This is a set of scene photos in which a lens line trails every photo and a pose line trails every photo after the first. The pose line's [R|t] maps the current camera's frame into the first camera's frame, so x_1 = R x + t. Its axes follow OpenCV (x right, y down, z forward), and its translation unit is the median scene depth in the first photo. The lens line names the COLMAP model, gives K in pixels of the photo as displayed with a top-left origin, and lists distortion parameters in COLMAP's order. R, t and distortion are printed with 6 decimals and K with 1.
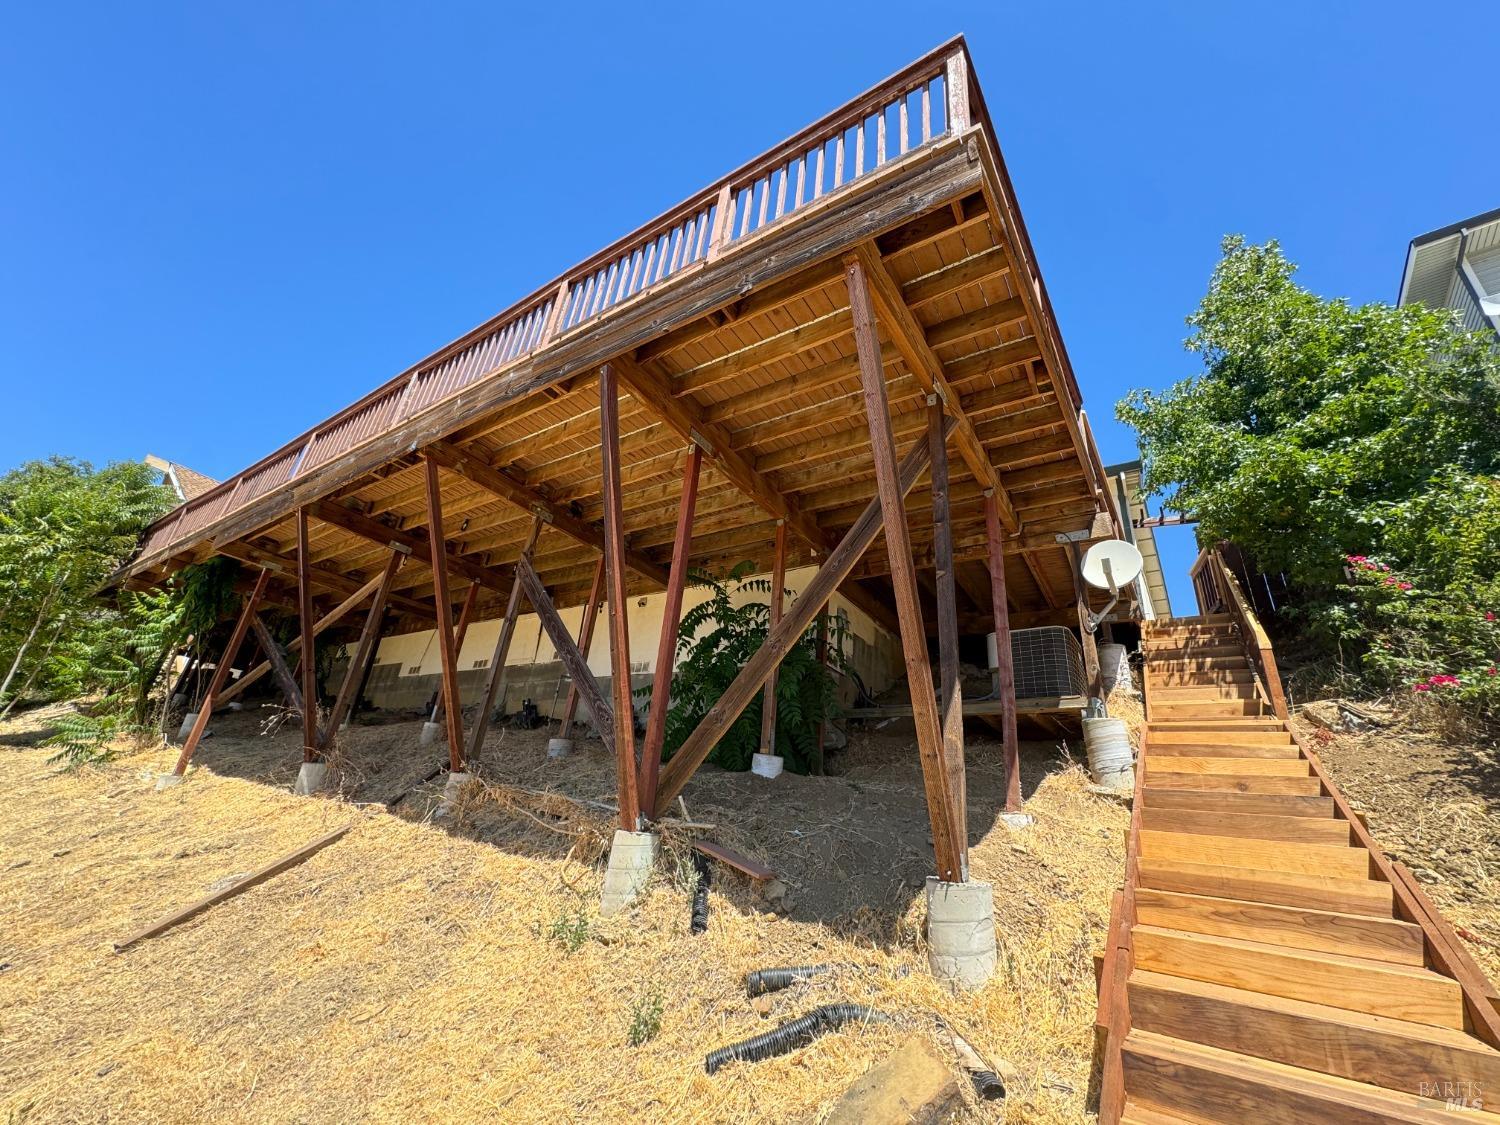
lens RADIAL K [[603.4, 0, 744.2], [0, 603.4, 559.5], [0, 0, 1]] dist [-0.002285, 0.000507]
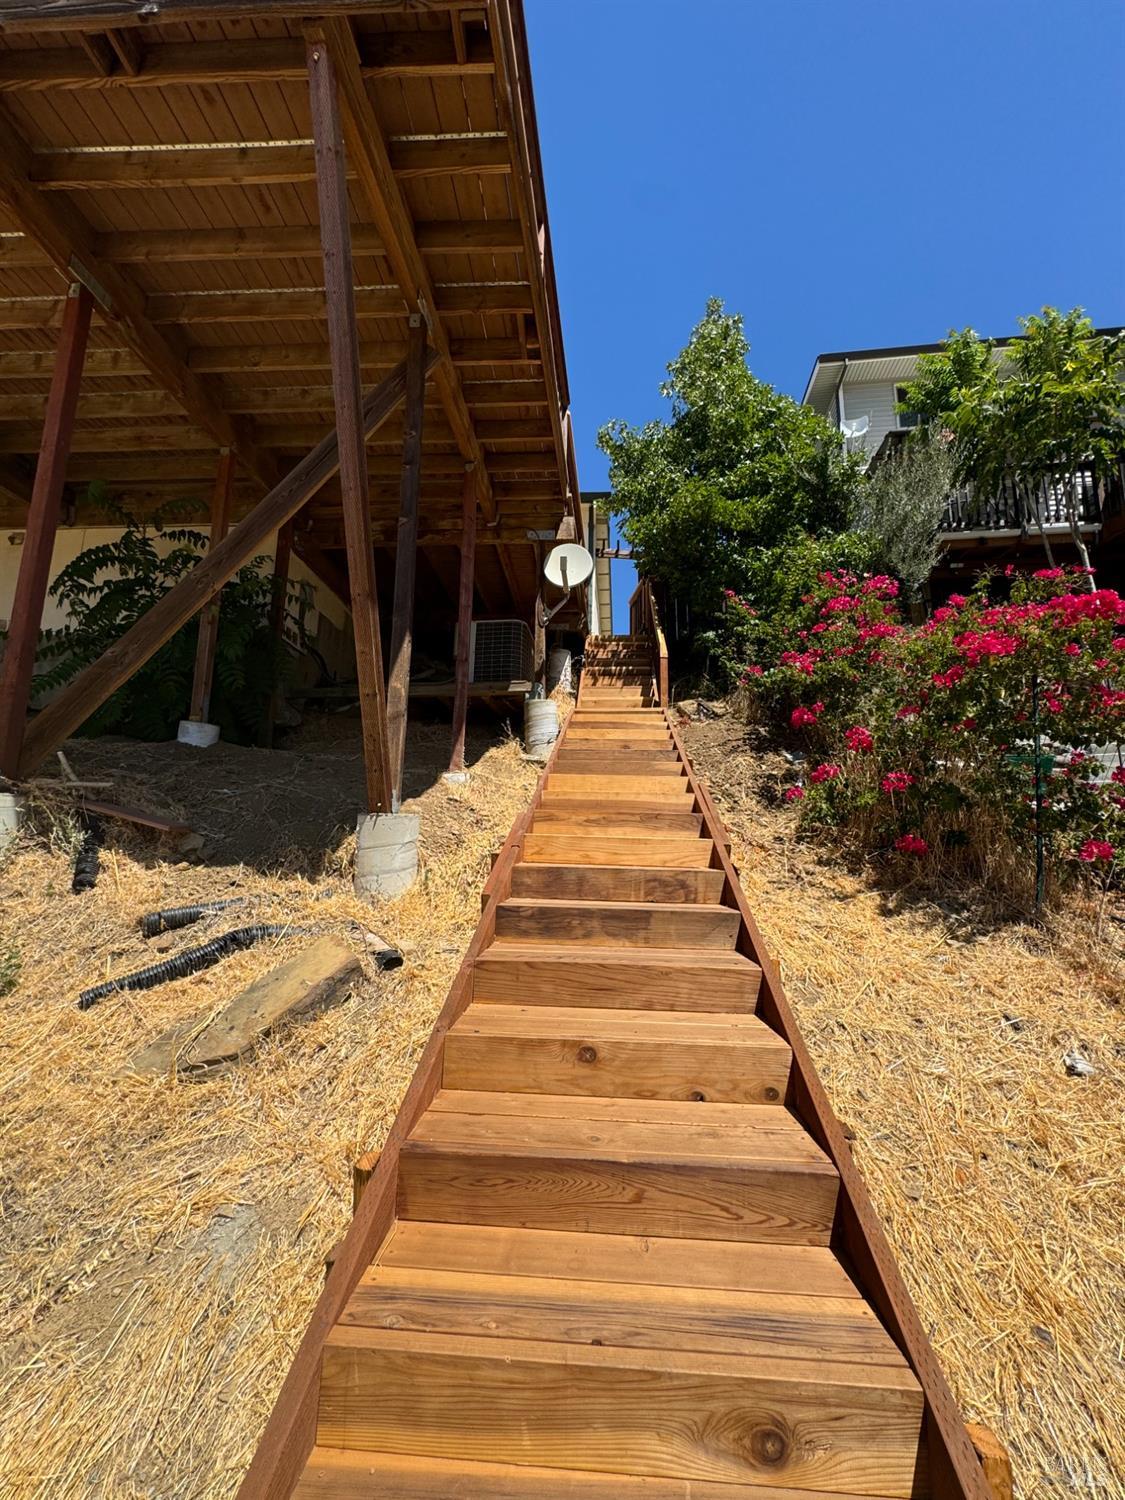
lens RADIAL K [[603.4, 0, 562.5], [0, 603.4, 752.2], [0, 0, 1]] dist [-0.002285, 0.000507]
pose [[0.860458, 0.006639, 0.509478, 0.056311], [-0.145375, 0.961551, 0.232994, 0.099857], [-0.488343, -0.274547, 0.828339, 0.007380]]
